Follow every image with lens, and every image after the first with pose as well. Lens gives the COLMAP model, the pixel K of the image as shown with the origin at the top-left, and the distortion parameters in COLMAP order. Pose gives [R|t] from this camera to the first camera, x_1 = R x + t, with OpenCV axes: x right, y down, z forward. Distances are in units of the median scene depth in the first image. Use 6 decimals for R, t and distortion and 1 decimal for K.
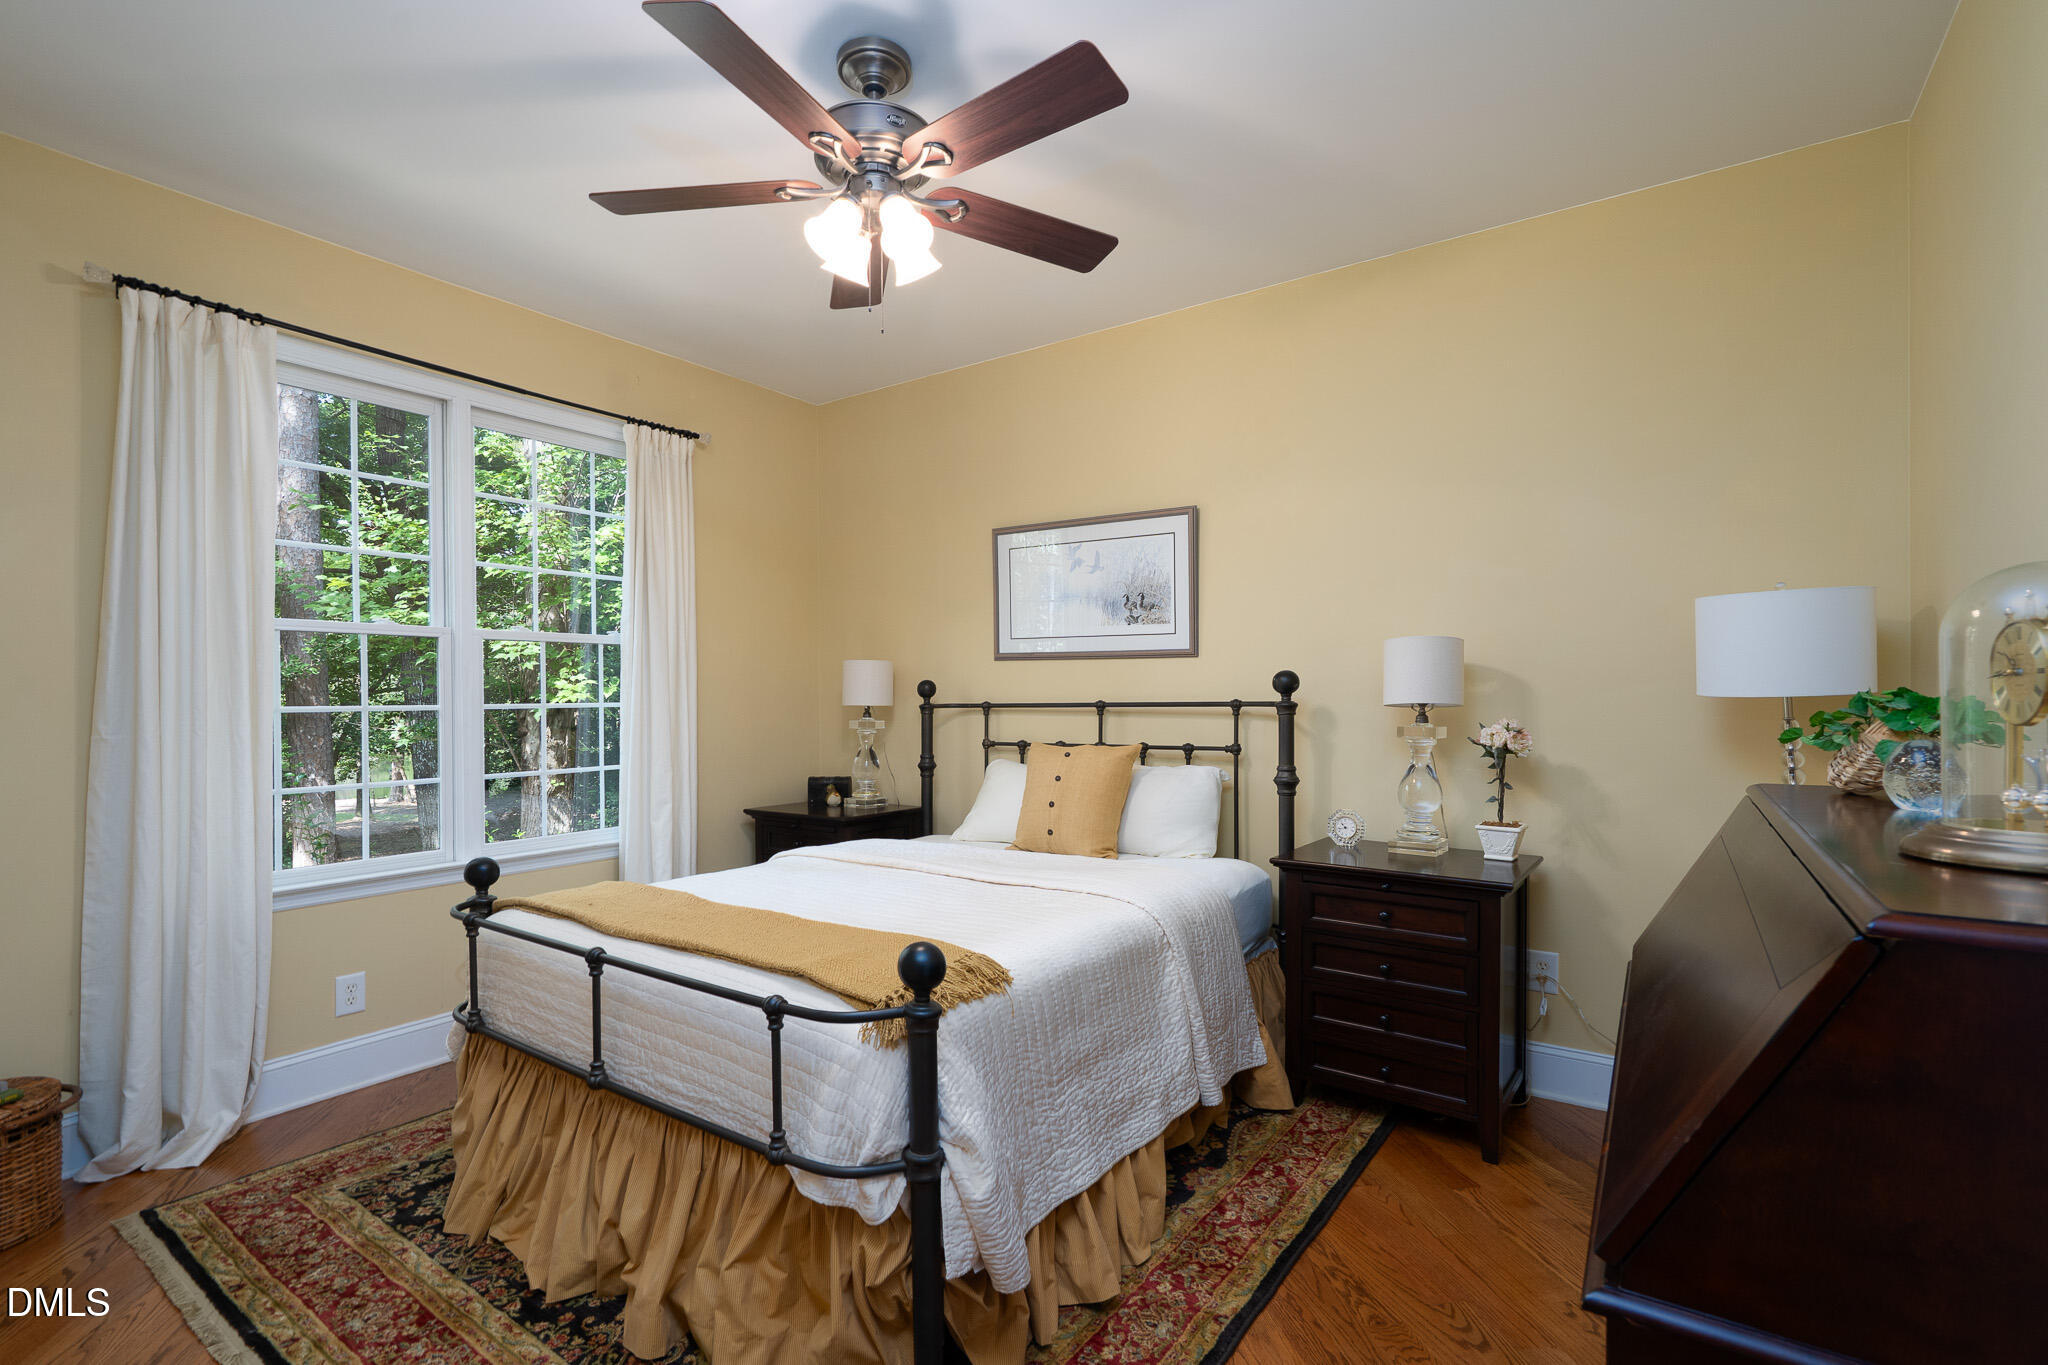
lens RADIAL K [[937.8, 0, 1019.3], [0, 937.8, 701.9], [0, 0, 1]] dist [-0.000640, -0.001188]
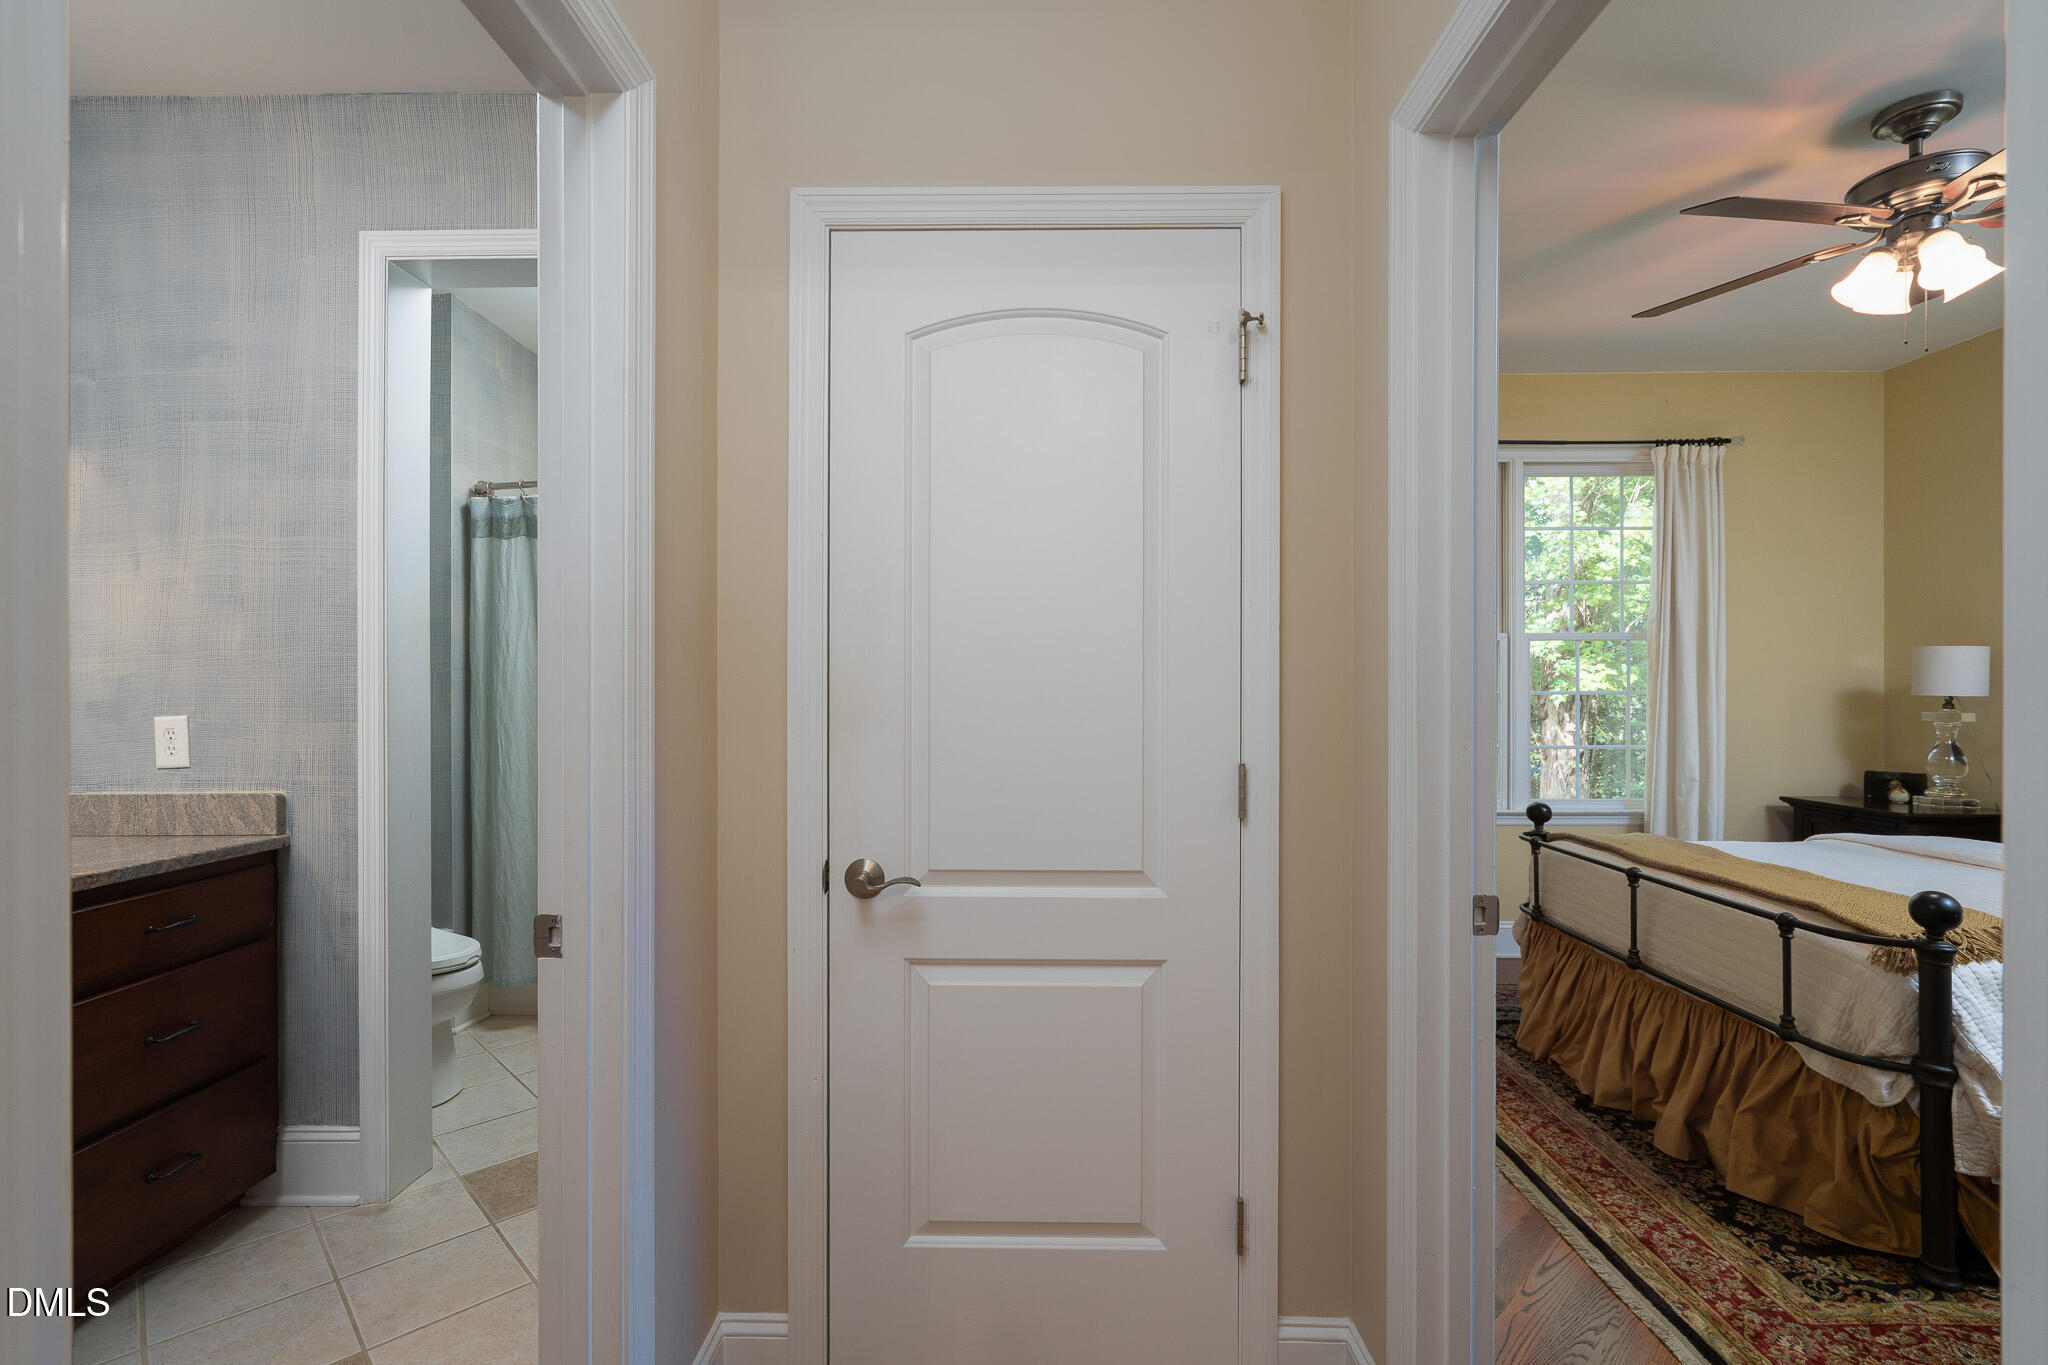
lens RADIAL K [[937.8, 0, 1020.5], [0, 937.8, 698.5], [0, 0, 1]] dist [-0.000640, -0.001188]
pose [[0.555661, 0.010977, -0.831336, 0.199102], [-0.002499, 0.999930, 0.011532, -0.002427], [0.831405, -0.004330, 0.555650, -0.534817]]
